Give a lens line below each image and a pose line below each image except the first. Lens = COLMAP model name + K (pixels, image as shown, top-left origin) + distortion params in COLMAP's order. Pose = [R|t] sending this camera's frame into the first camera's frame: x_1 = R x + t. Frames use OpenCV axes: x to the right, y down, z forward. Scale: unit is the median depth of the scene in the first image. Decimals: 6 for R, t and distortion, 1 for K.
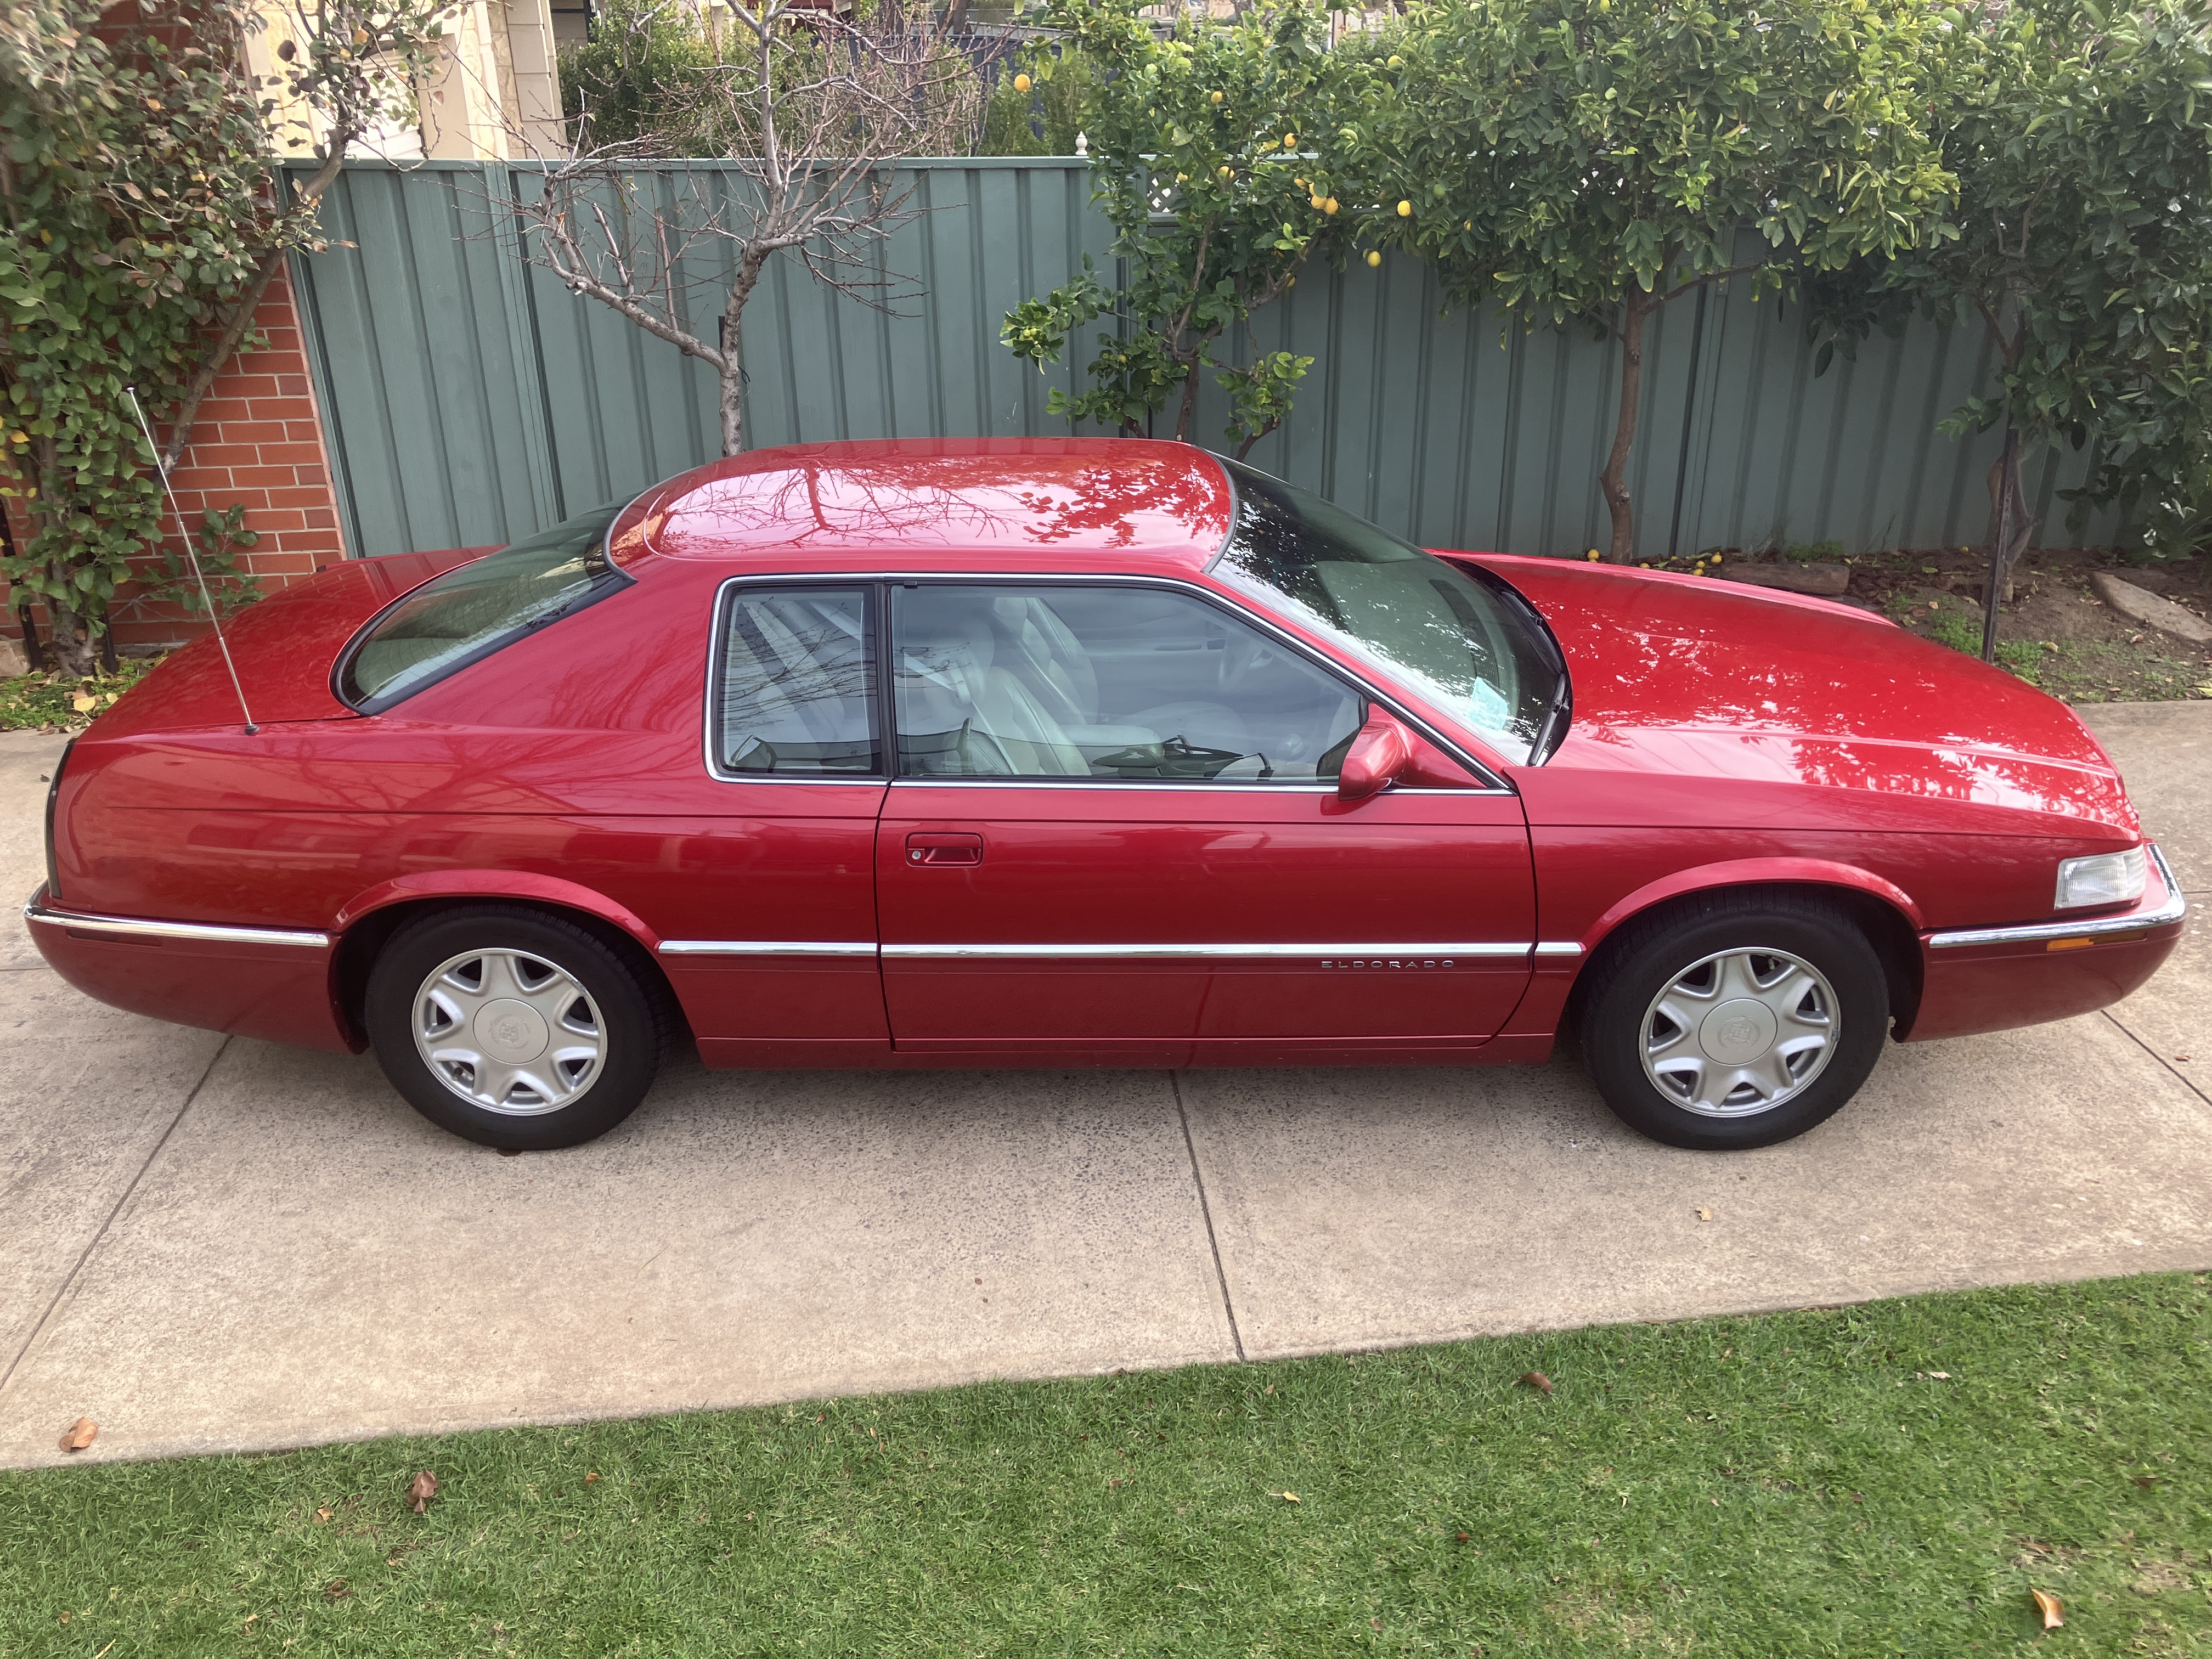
lens RADIAL K [[1830.7, 0, 1109.2], [0, 1830.7, 839.9], [0, 0, 1]] dist [0.006990, 0.015886]
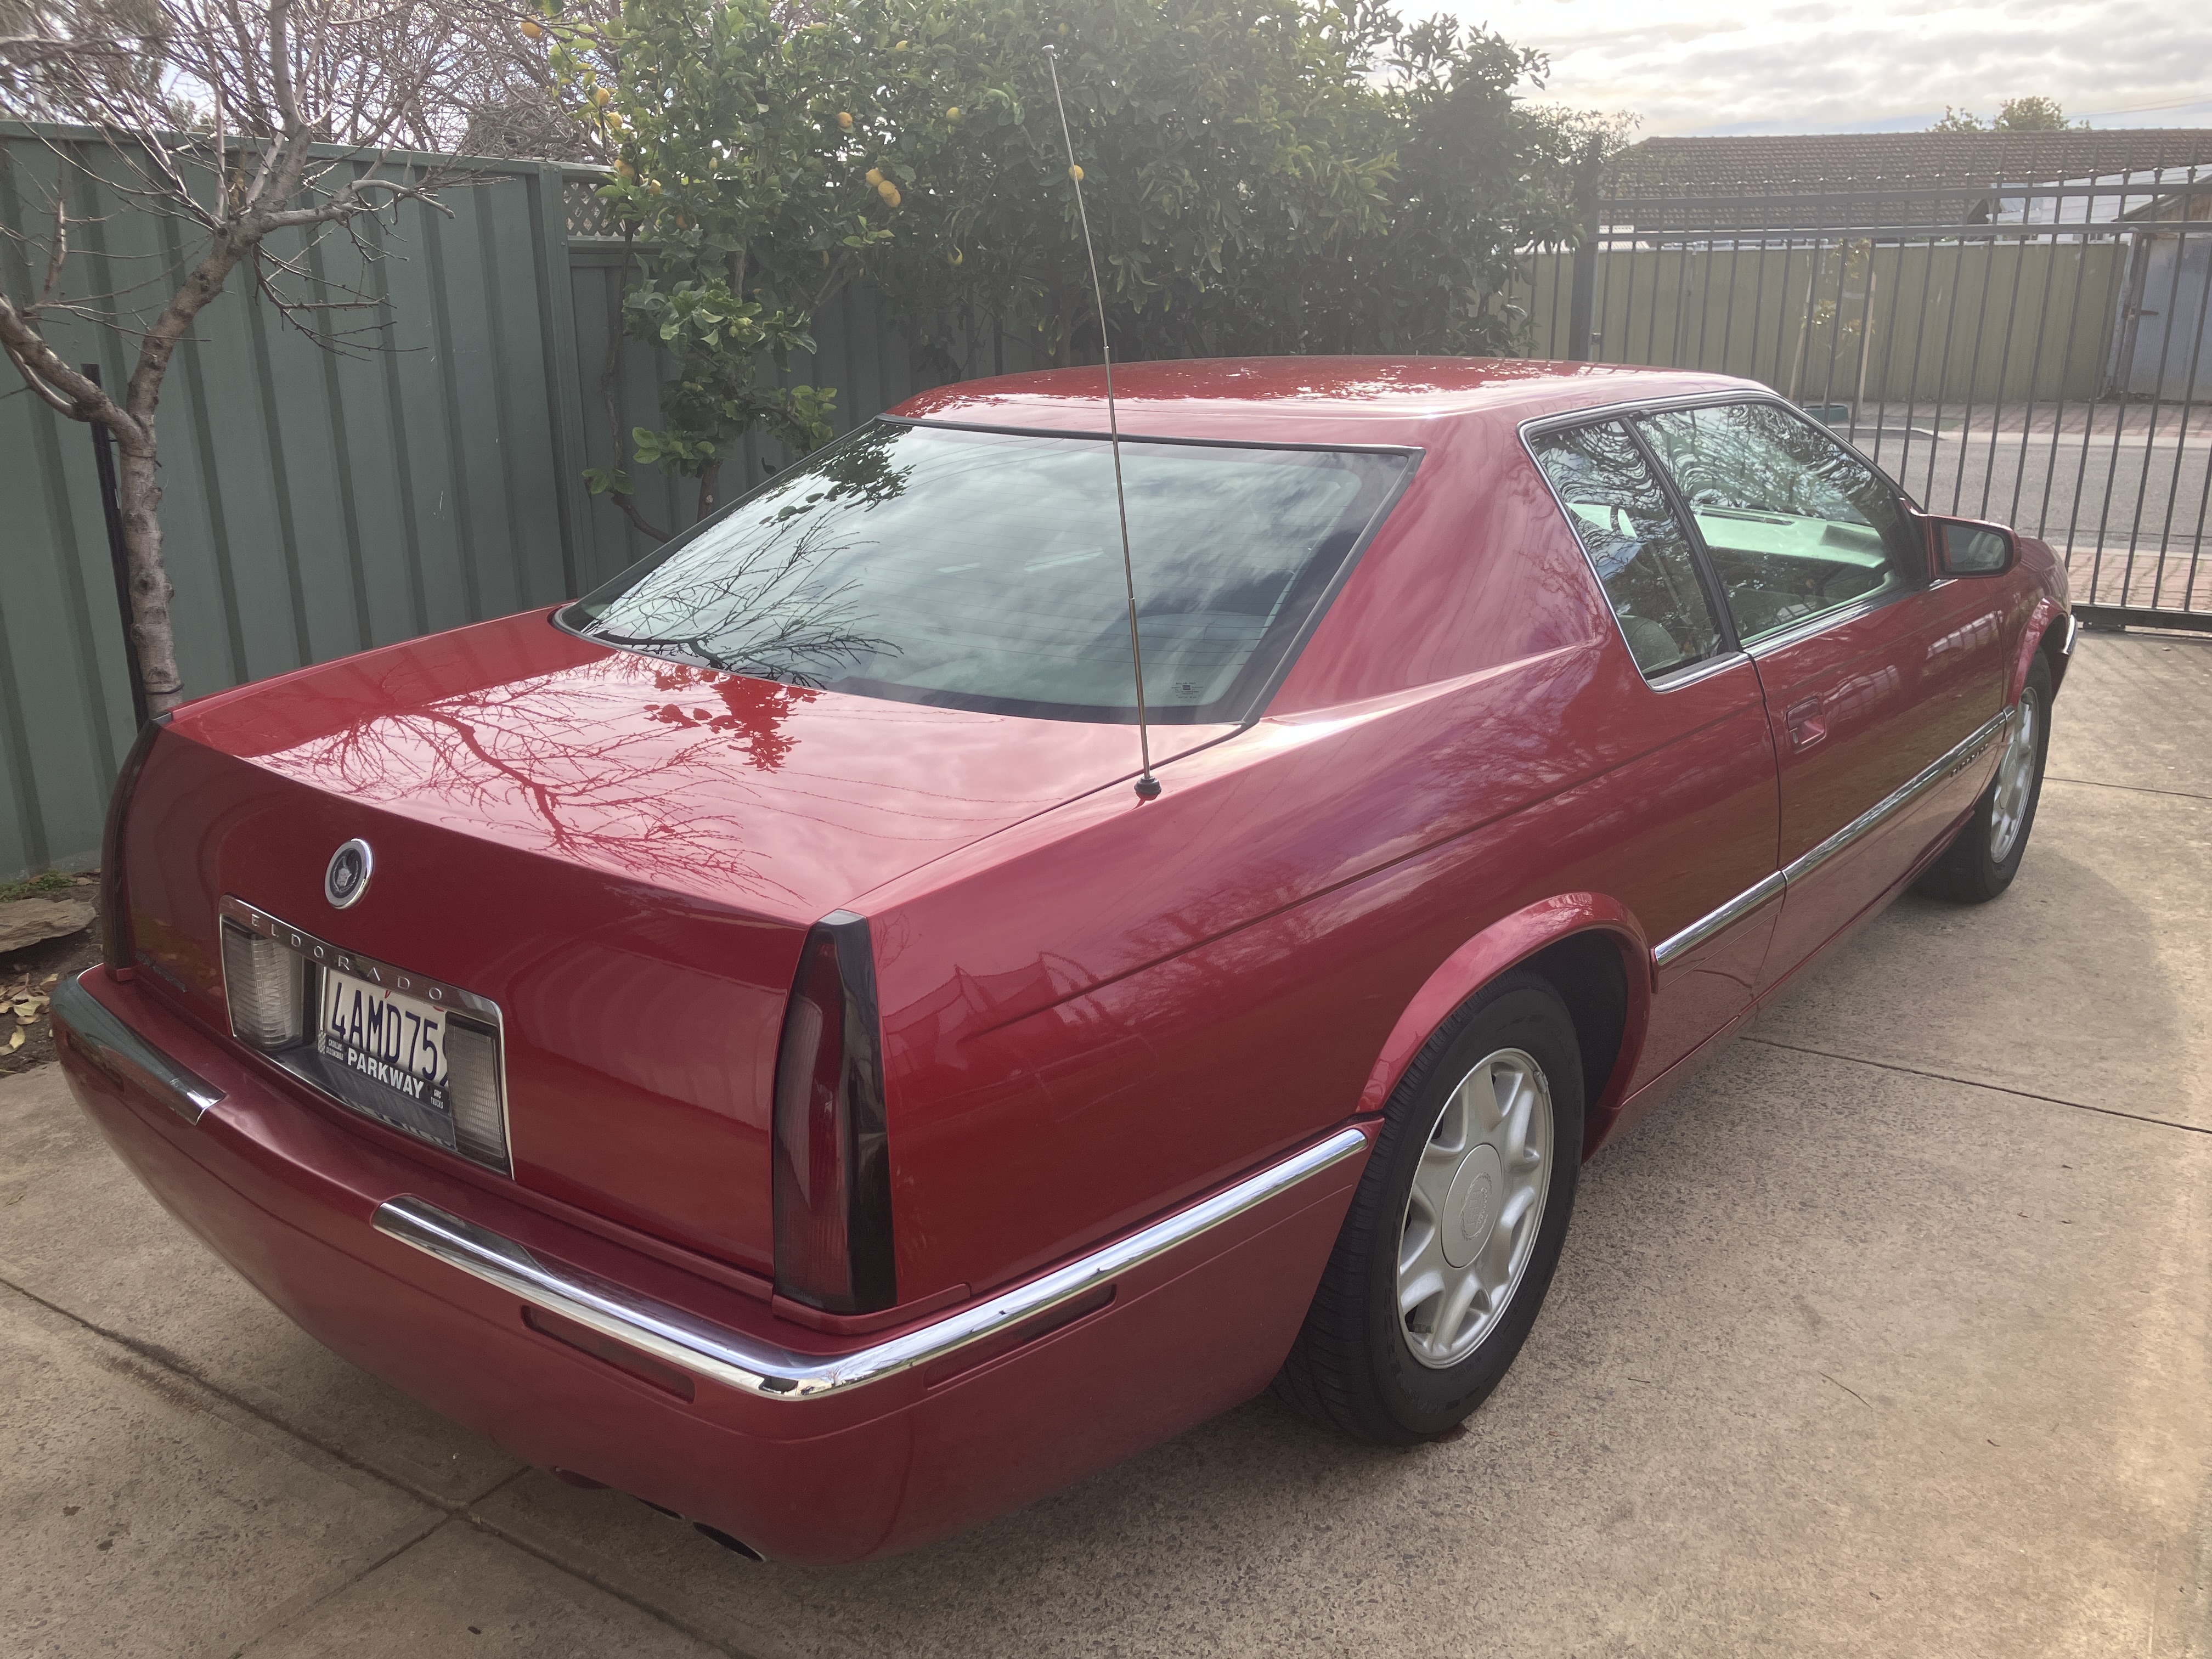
lens RADIAL K [[1853.2, 0, 1108.3], [0, 1853.2, 833.0], [0, 0, 1]] dist [0.007751, 0.004082]
pose [[0.610119, -0.227302, 0.759005, -0.825424], [0.341409, 0.939888, 0.007033, -0.052858], [-0.714979, 0.254840, 0.651047, 0.663501]]
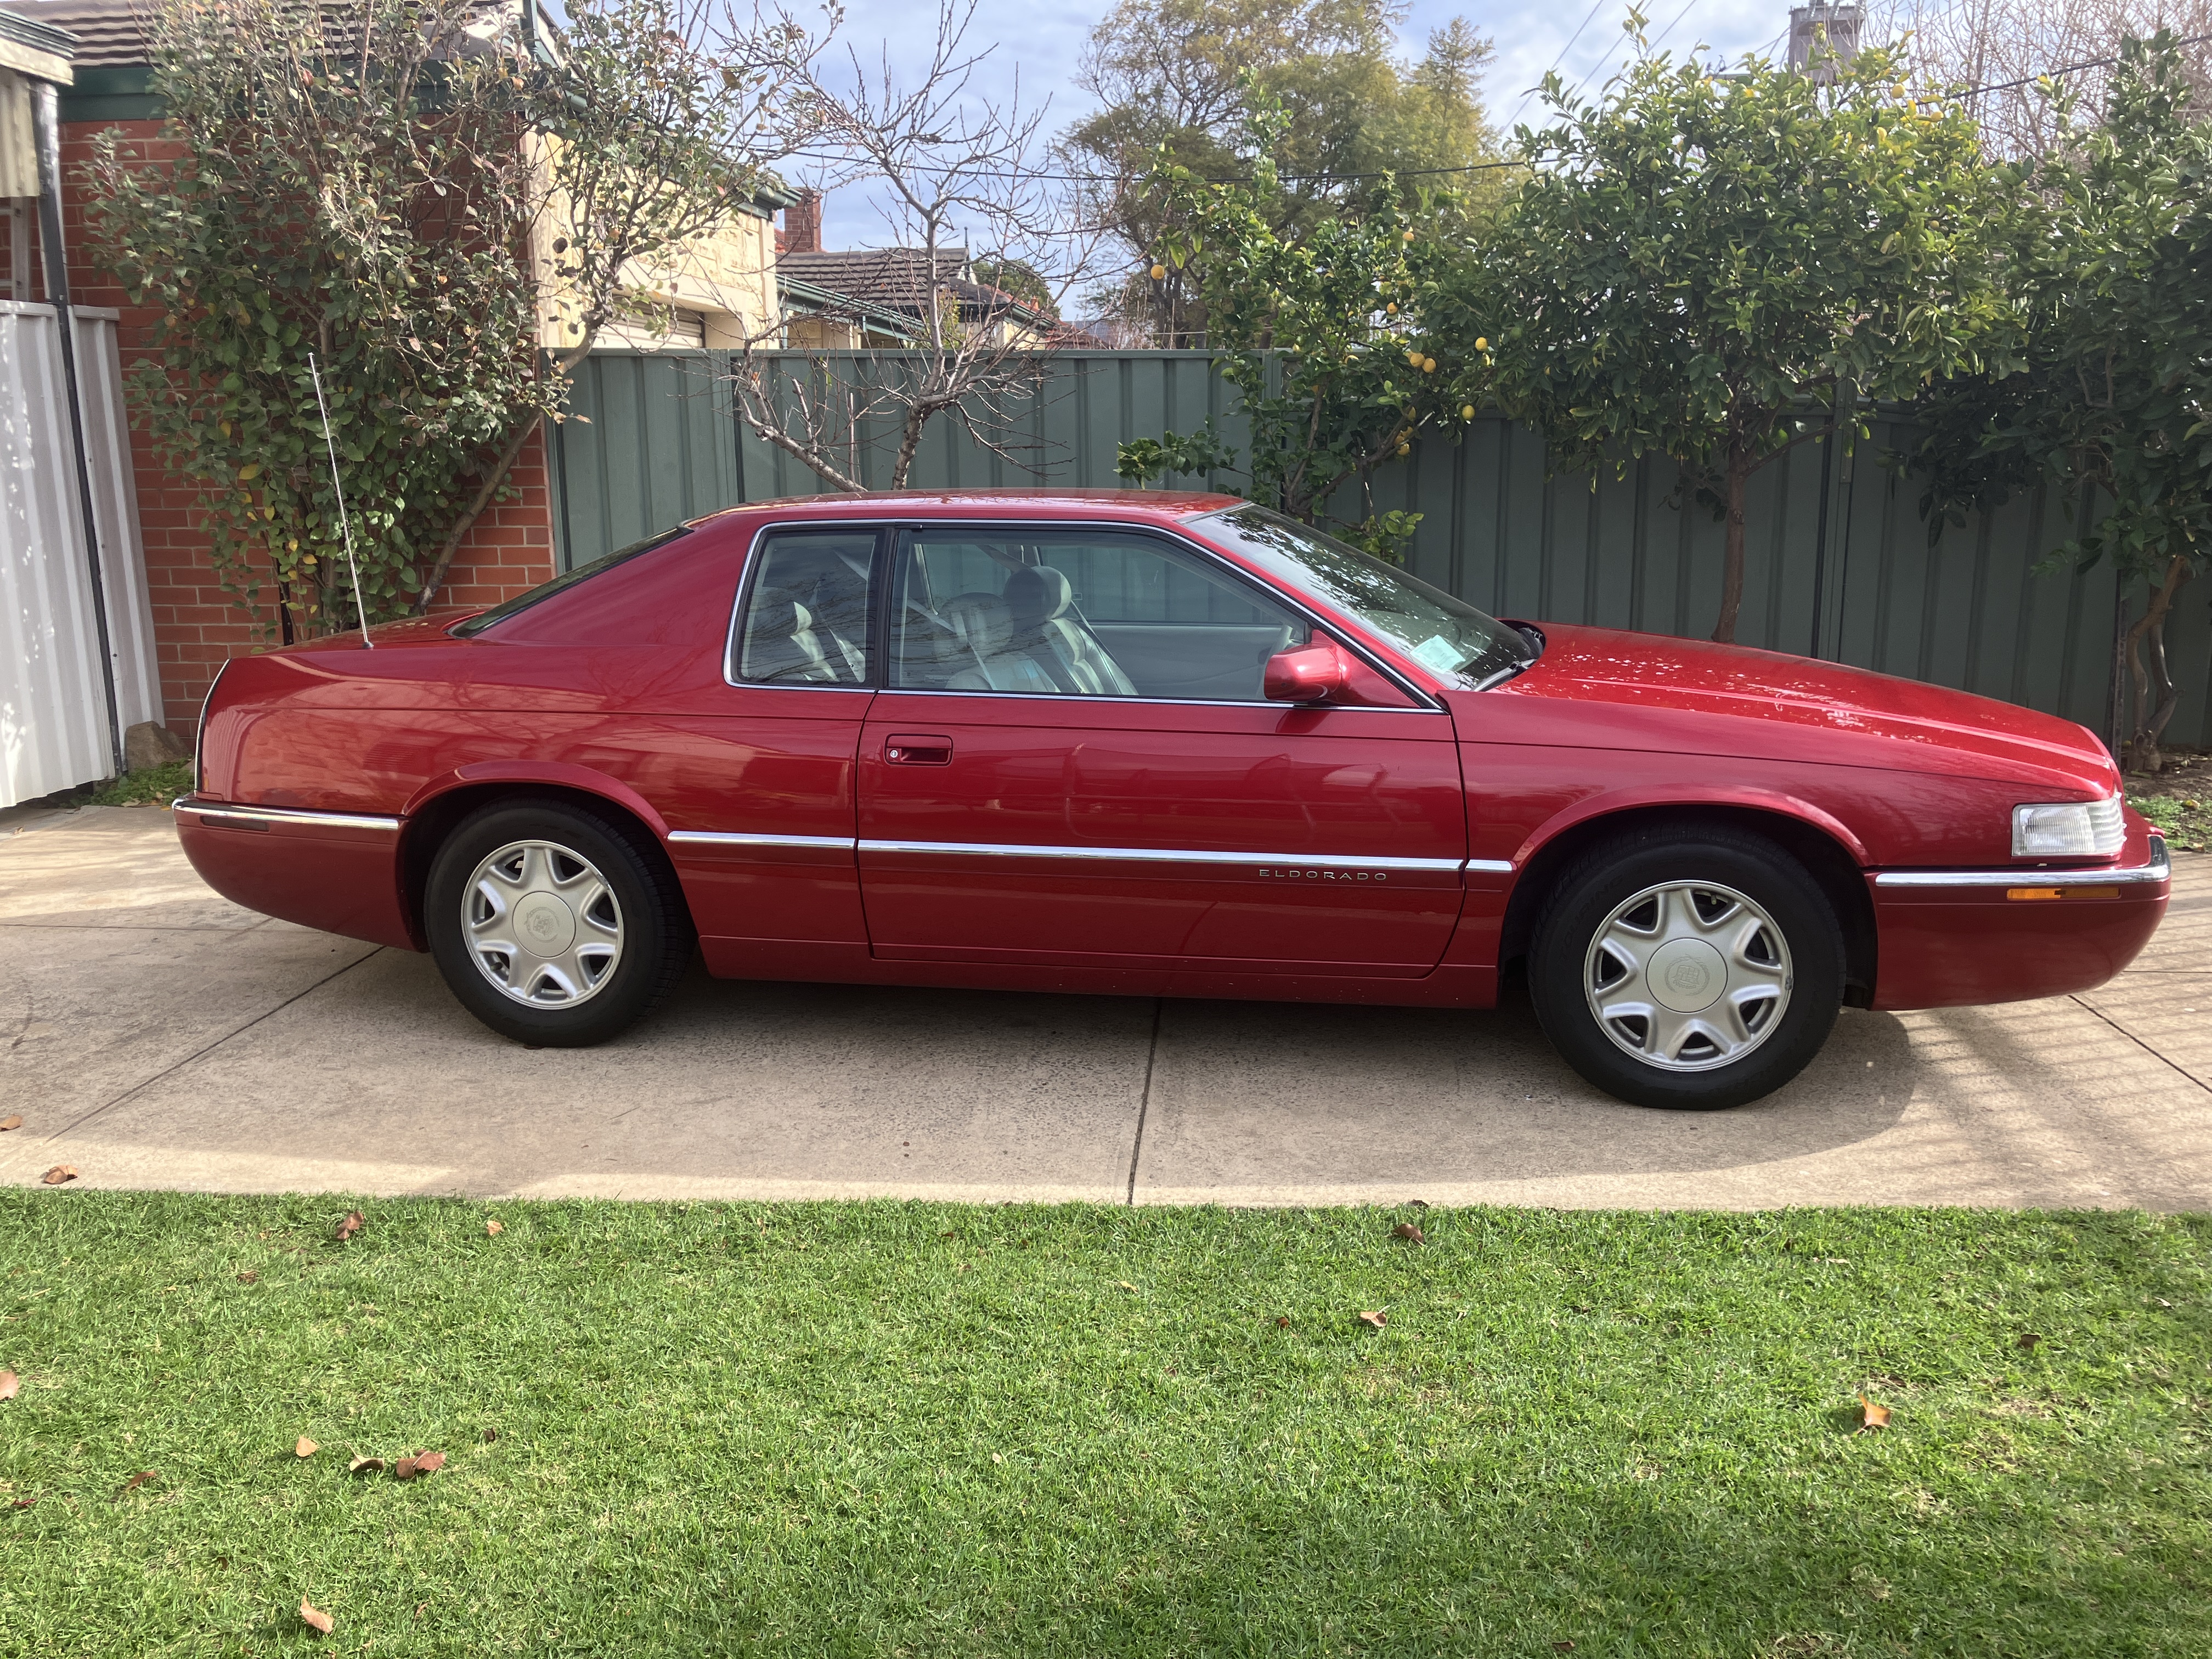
lens RADIAL K [[1830.7, 0, 1118.9], [0, 1830.7, 840.1], [0, 0, 1]] dist [0.006990, 0.015886]
pose [[0.984239, 0.038147, -0.172682, 0.205880], [-0.075835, 0.973165, -0.217254, 0.268894], [0.159760, 0.226926, 0.960719, -0.021543]]
